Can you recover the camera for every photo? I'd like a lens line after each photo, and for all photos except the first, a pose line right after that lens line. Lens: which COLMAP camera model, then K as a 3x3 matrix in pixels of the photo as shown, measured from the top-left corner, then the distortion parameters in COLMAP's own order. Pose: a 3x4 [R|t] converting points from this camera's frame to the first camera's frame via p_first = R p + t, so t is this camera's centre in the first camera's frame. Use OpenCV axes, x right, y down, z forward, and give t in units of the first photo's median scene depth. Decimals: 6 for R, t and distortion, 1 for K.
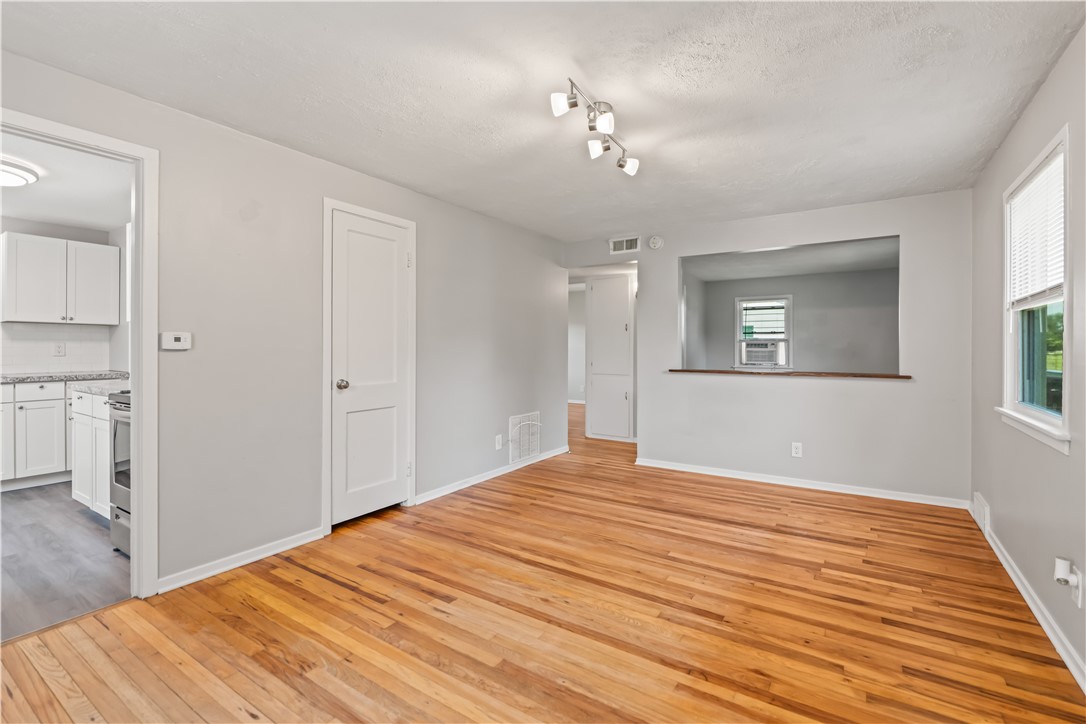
lens RADIAL K [[492.0, 0, 544.1], [0, 492.0, 345.6], [0, 0, 1]] dist [-0.002883, -0.000526]
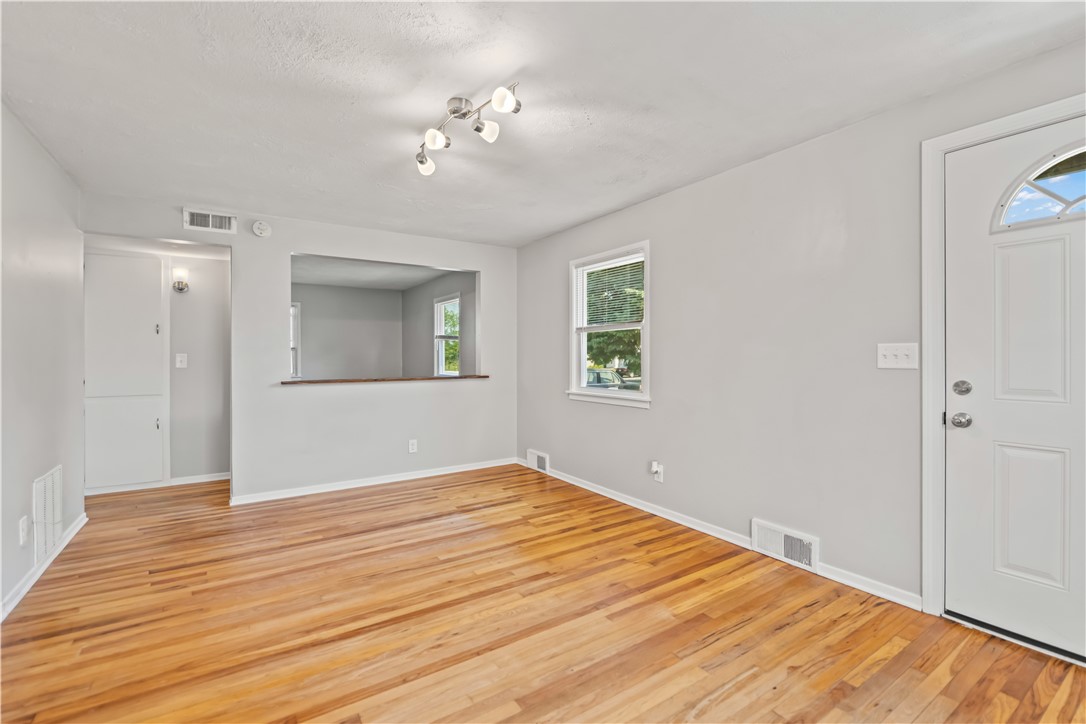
lens RADIAL K [[489.6, 0, 561.8], [0, 489.6, 355.7], [0, 0, 1]] dist [-0.004250, -0.000656]
pose [[0.378958, -0.004942, 0.925401, -0.602920], [0.002322, 0.999988, 0.004390, 0.000931], [-0.925411, 0.000486, 0.378965, 0.397508]]
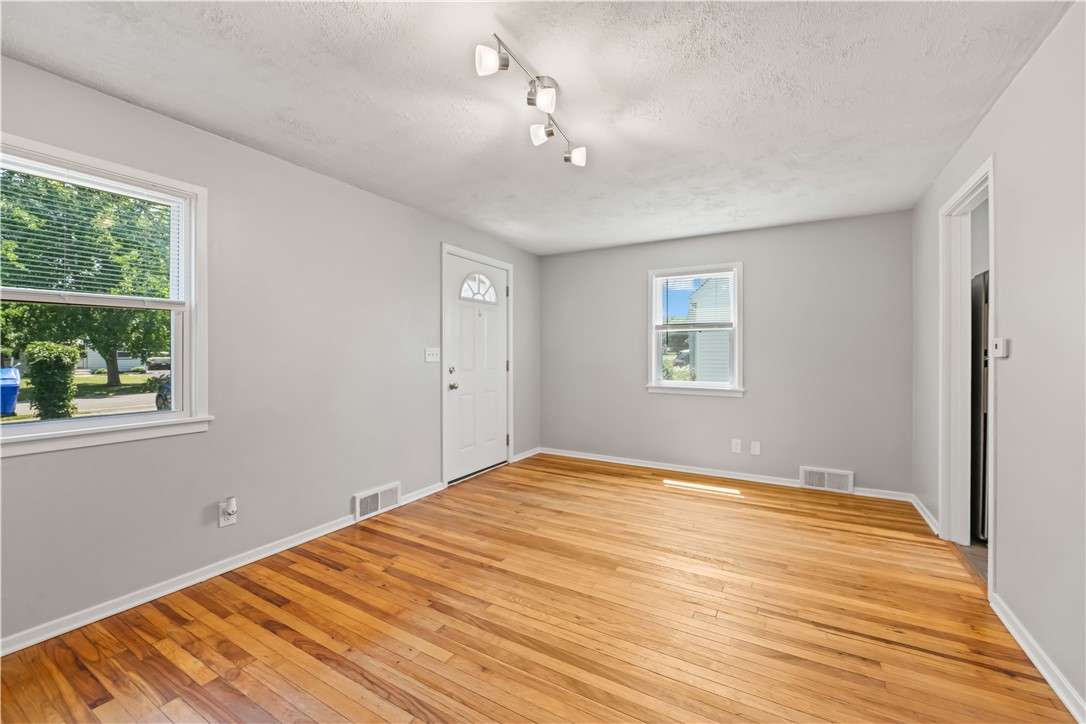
lens RADIAL K [[438.2, 0, 543.0], [0, 438.2, 362.0], [0, 0, 1]] dist [-0.000939, -0.000124]
pose [[-0.998731, -0.001891, -0.050334, 0.132711], [-0.002684, 0.999873, 0.015699, 0.006312], [0.050298, 0.015814, -0.998609, 1.551743]]
